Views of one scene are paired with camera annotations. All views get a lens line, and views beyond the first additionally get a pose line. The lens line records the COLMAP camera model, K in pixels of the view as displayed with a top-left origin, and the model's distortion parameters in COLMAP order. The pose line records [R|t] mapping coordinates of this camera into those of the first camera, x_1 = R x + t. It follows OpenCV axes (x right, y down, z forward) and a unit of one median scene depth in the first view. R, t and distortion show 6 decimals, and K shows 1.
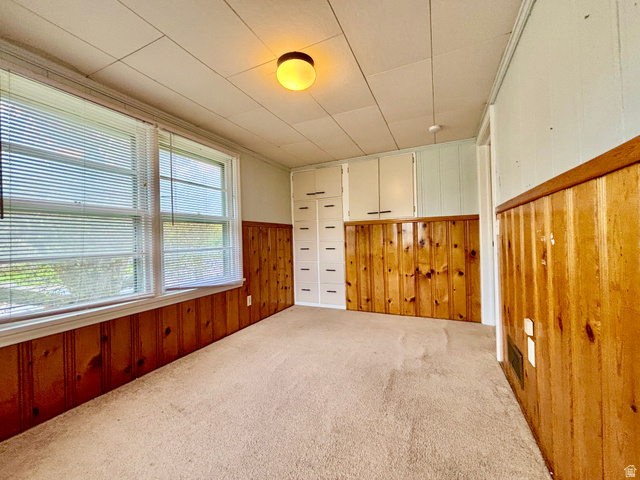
lens RADIAL K [[258.3, 0, 318.9], [0, 258.3, 238.1], [0, 0, 1]] dist [-0.000001, -0.000054]
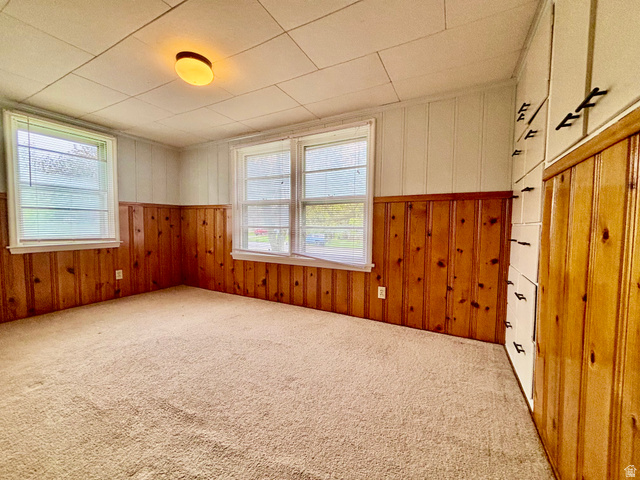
lens RADIAL K [[258.3, 0, 318.9], [0, 258.3, 238.1], [0, 0, 1]] dist [-0.000001, -0.000054]
pose [[-0.055239, 0.078046, -0.995418, 0.572415], [-0.005747, 0.996899, 0.078481, 0.002523], [0.998457, 0.010056, -0.054619, 0.865176]]
